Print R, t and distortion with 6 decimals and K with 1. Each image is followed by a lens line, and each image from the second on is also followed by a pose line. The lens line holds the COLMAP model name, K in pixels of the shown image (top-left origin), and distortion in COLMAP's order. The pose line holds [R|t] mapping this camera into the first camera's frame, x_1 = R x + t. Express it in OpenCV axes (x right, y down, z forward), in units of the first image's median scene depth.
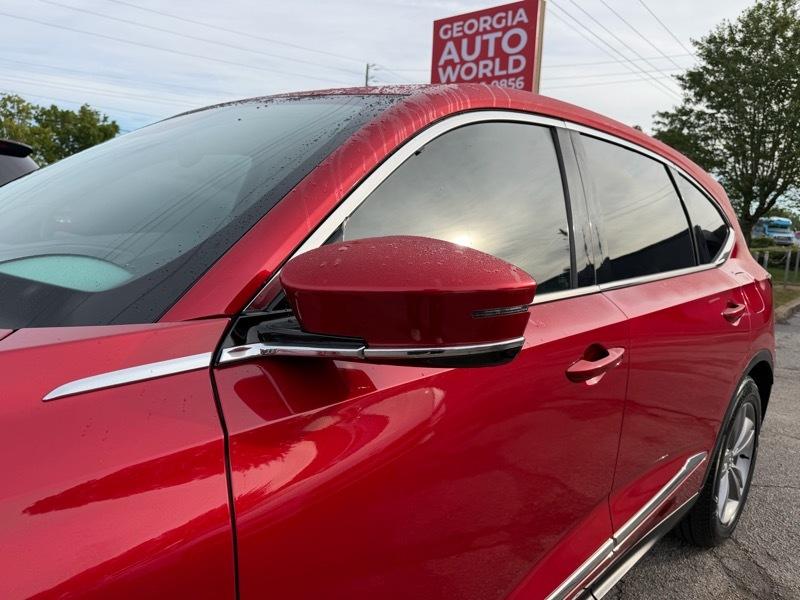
lens RADIAL K [[566.5, 0, 410.0], [0, 566.5, 303.1], [0, 0, 1]] dist [0.026669, -0.027703]
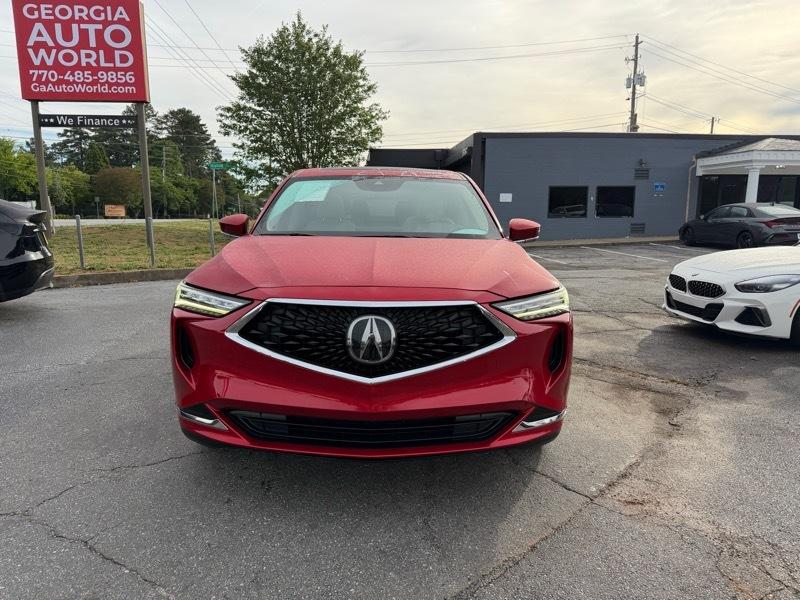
lens RADIAL K [[566.5, 0, 395.7], [0, 566.5, 298.5], [0, 0, 1]] dist [0.026669, -0.027703]
pose [[0.711767, -0.157014, 0.684642, -0.235078], [0.135184, 0.987095, 0.085838, -0.000099], [-0.689284, 0.031456, 0.723808, -0.101285]]
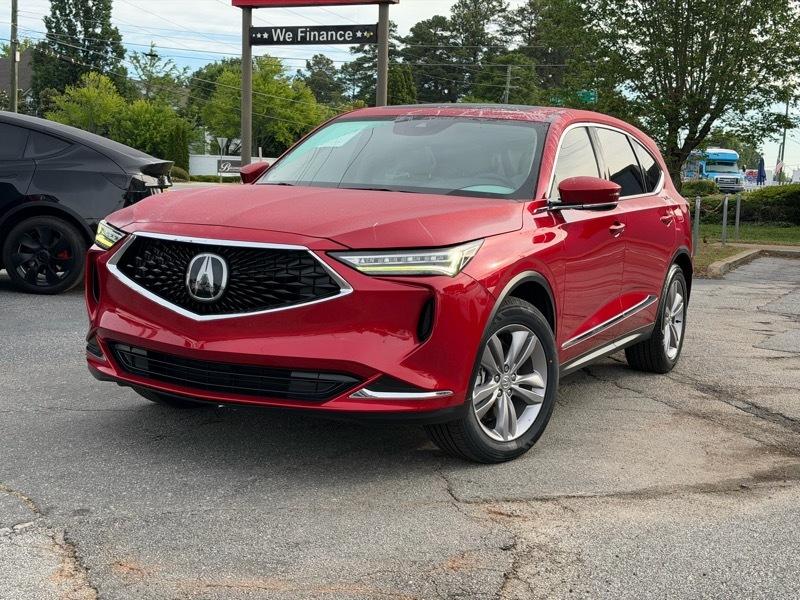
lens RADIAL K [[1108.4, 0, 397.8], [0, 1108.4, 307.5], [0, 0, 1]] dist [0.123053, 0.000000]
pose [[0.958639, -0.054338, 0.279391, -0.170725], [0.057986, 0.998306, -0.004801, 0.036396], [-0.278657, 0.020803, 0.960165, -0.293669]]
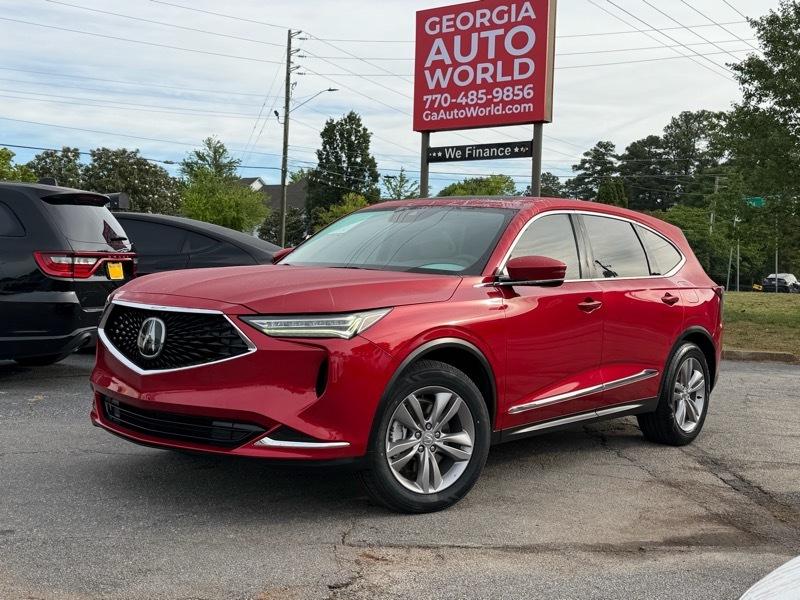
lens RADIAL K [[960.4, 0, 406.3], [0, 960.4, 303.8], [0, 0, 1]] dist [0.141782, 0.000000]
pose [[0.997546, -0.024752, 0.065500, -0.072768], [0.031508, 0.994057, -0.104201, 0.047870], [-0.062532, 0.106009, 0.992397, -0.302251]]
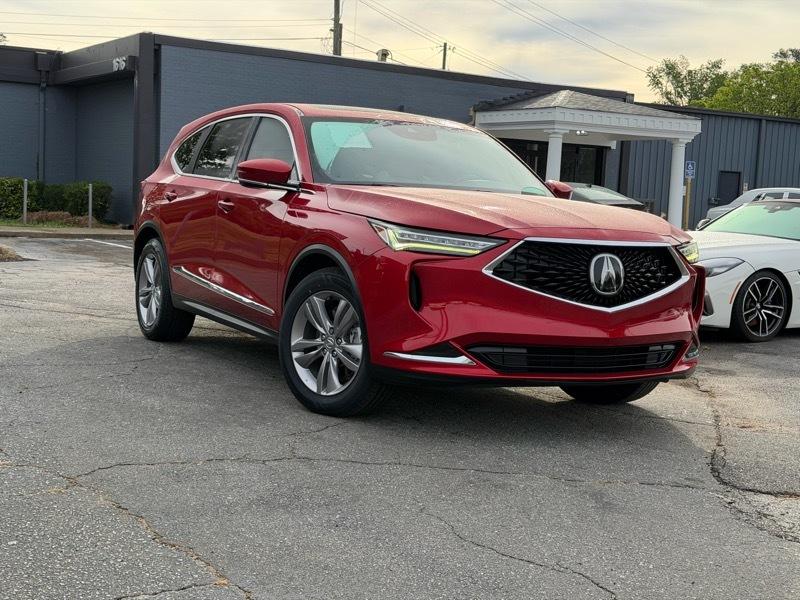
lens RADIAL K [[1108.4, 0, 402.7], [0, 1108.4, 302.0], [0, 0, 1]] dist [0.123053, 0.000000]
pose [[0.299230, -0.128182, 0.945532, -0.489773], [0.101868, 0.989564, 0.101913, -0.010482], [-0.948728, 0.065824, 0.309165, -0.030671]]
